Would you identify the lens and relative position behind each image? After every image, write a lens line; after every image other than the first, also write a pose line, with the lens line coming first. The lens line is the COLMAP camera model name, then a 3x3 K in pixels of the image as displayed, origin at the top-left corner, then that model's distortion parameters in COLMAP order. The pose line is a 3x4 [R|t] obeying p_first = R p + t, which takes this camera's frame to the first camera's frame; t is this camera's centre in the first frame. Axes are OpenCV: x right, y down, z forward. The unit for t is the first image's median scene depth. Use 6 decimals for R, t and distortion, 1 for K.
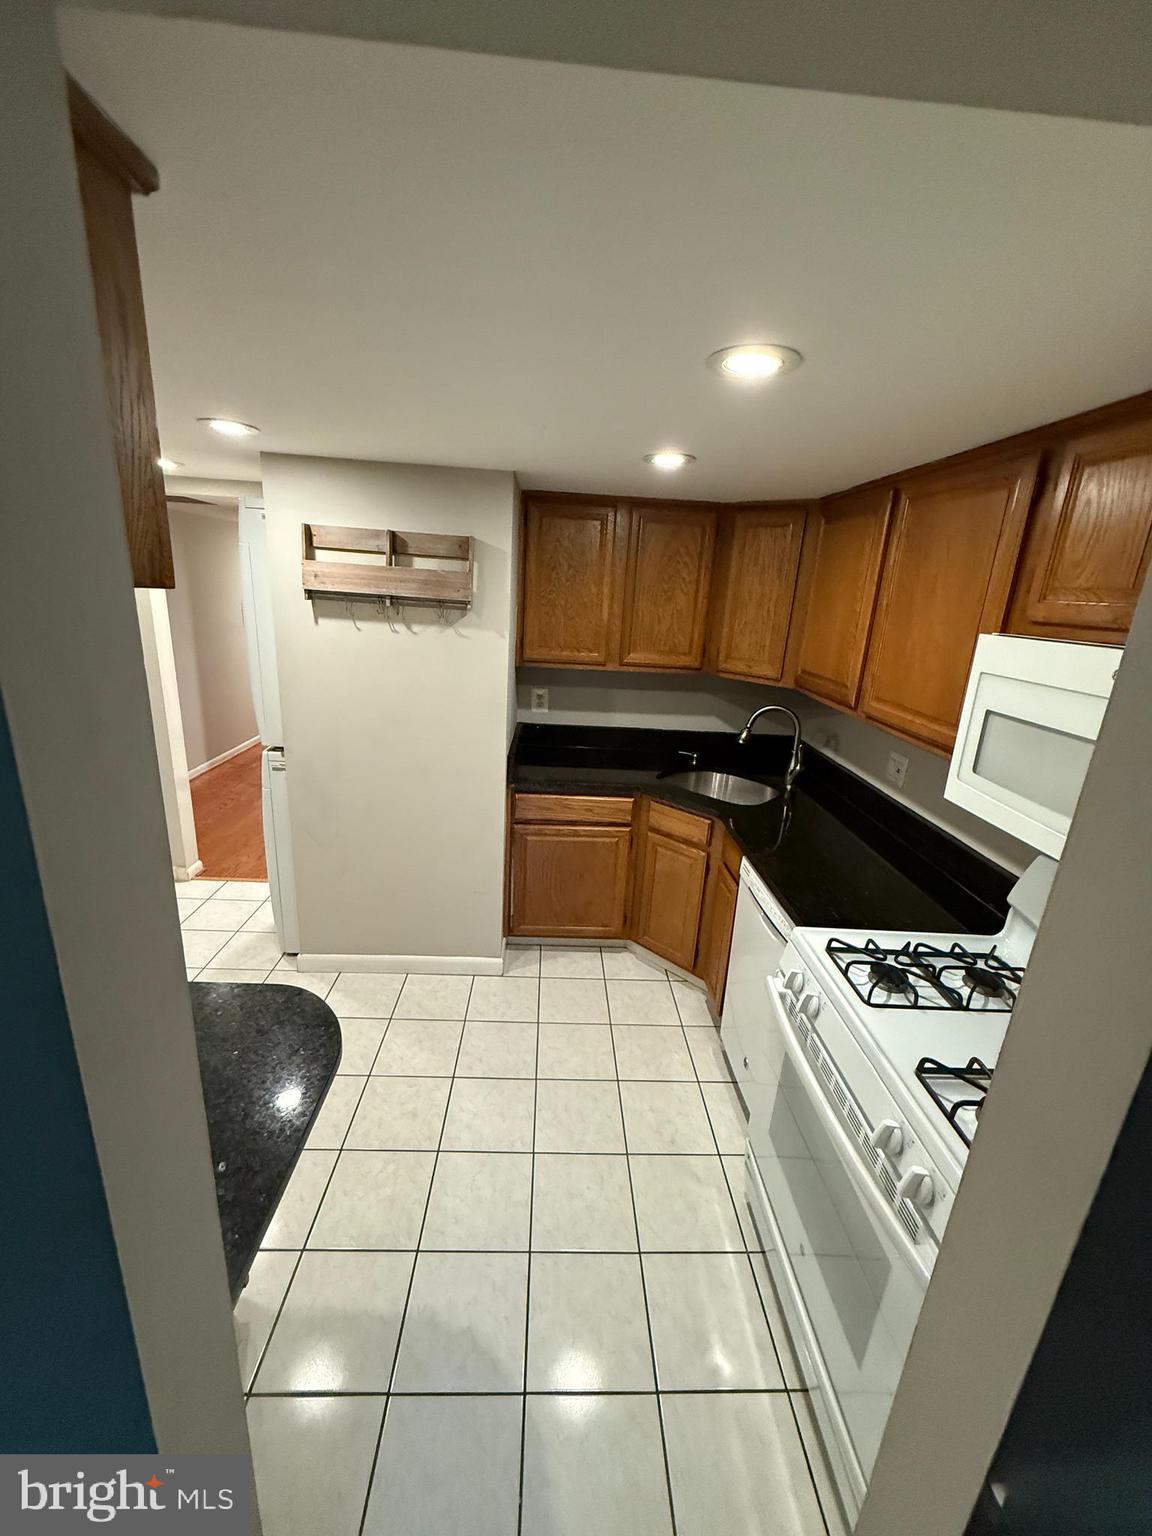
lens RADIAL K [[610.8, 0, 578.5], [0, 610.8, 762.7], [0, 0, 1]] dist [-0.001914, -0.000566]
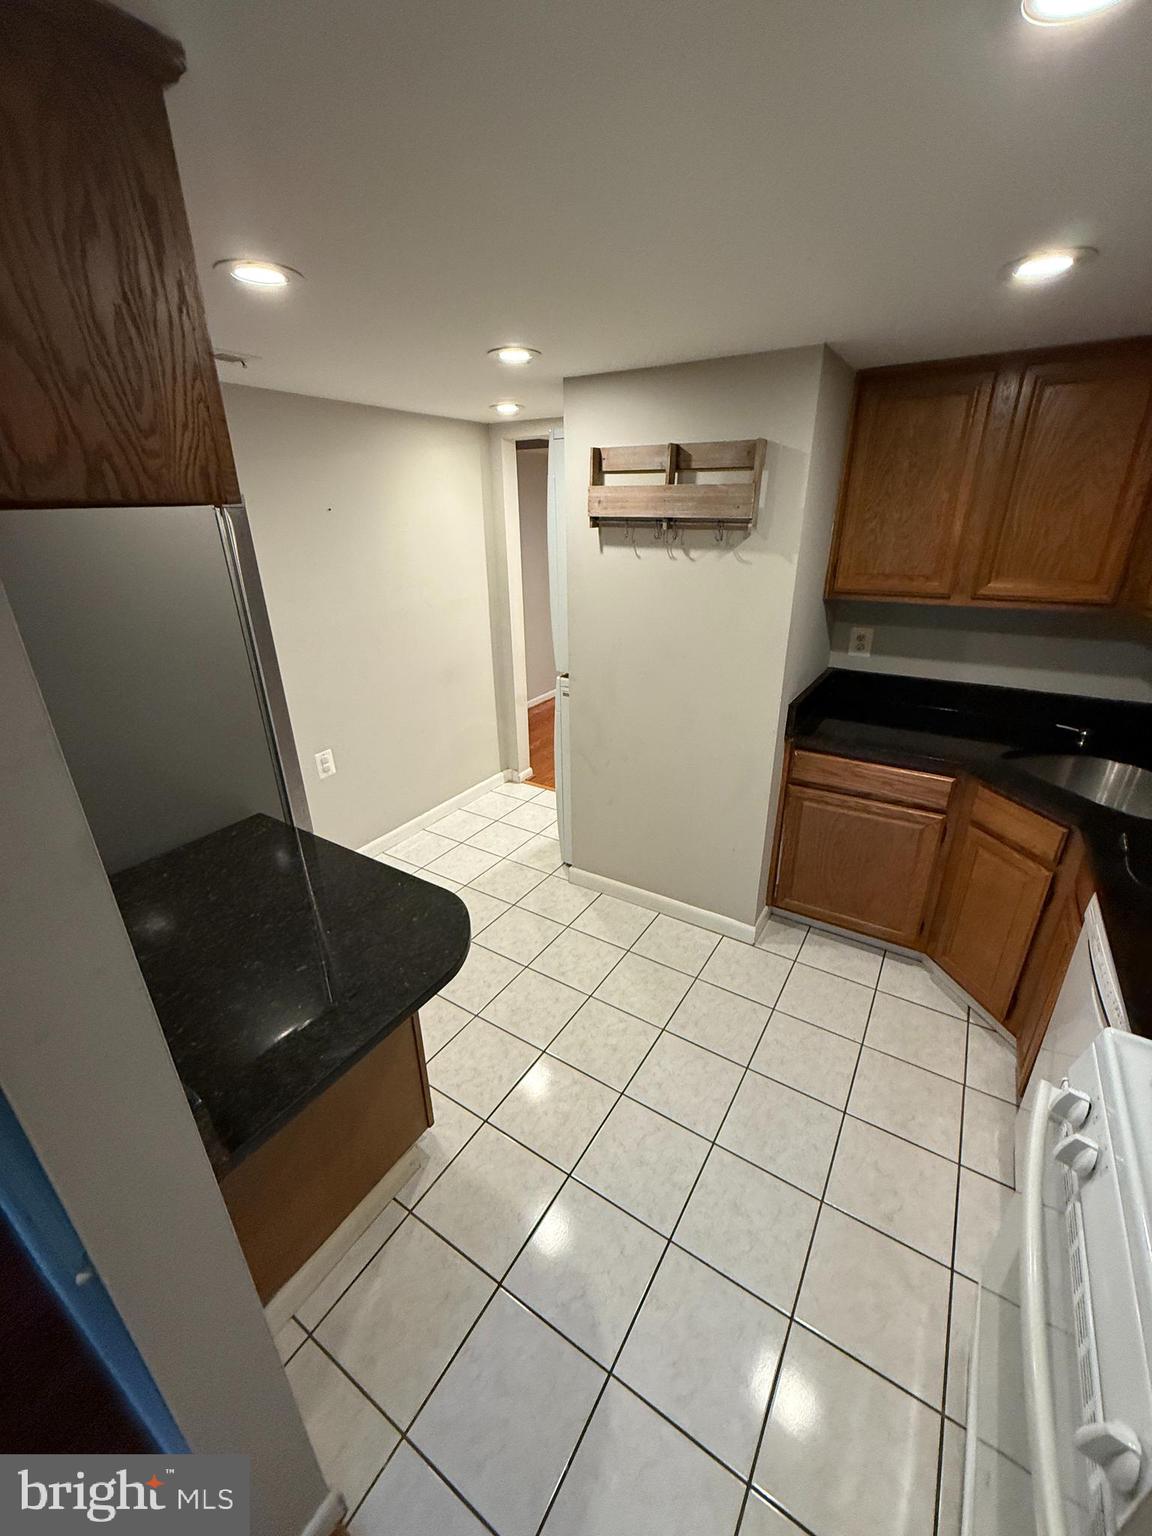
lens RADIAL K [[610.8, 0, 578.5], [0, 610.8, 762.7], [0, 0, 1]] dist [-0.001914, -0.000566]
pose [[0.819249, 0.156287, -0.551730, 0.123016], [-0.101529, 0.986475, 0.128679, -0.010876], [0.564379, -0.049404, 0.824036, 0.117782]]
